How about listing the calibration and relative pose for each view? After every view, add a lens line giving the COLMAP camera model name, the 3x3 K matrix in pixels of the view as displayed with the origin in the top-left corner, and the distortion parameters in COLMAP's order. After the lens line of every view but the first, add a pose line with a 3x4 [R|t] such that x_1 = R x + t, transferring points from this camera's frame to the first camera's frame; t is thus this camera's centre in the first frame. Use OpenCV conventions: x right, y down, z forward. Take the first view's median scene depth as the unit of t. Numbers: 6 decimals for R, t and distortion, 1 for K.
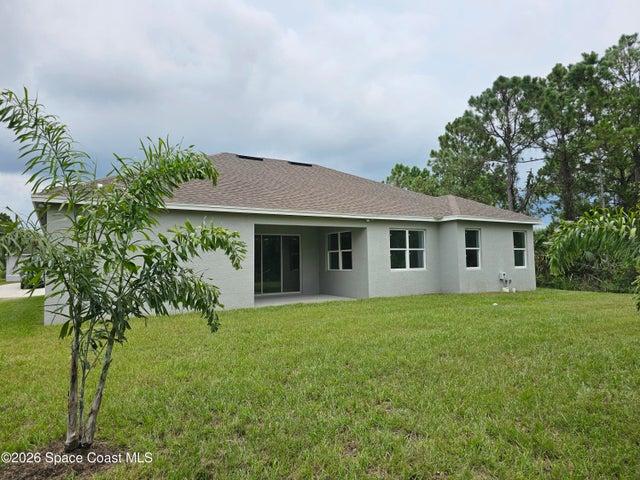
lens RADIAL K [[426.6, 0, 320.0], [0, 426.6, 240.0], [0, 0, 1]] dist [0.021702, -0.003514]
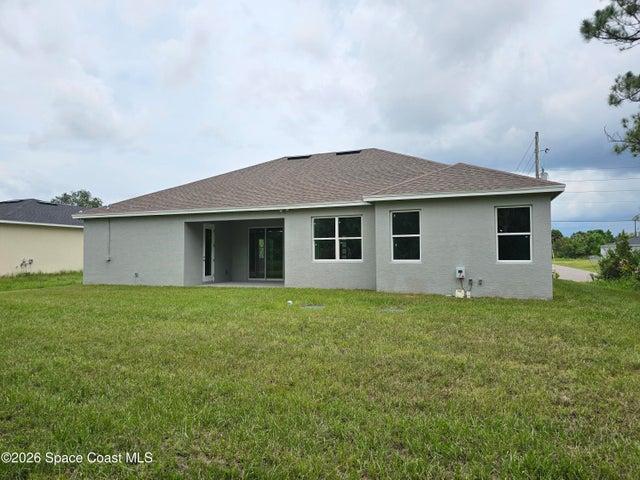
lens RADIAL K [[426.6, 0, 320.0], [0, 426.6, 240.0], [0, 0, 1]] dist [0.021702, -0.003514]
pose [[0.614408, -0.010940, -0.788913, 0.846039], [0.042106, 0.998934, 0.018940, 0.006116], [0.787864, -0.044855, 0.614213, 0.390659]]
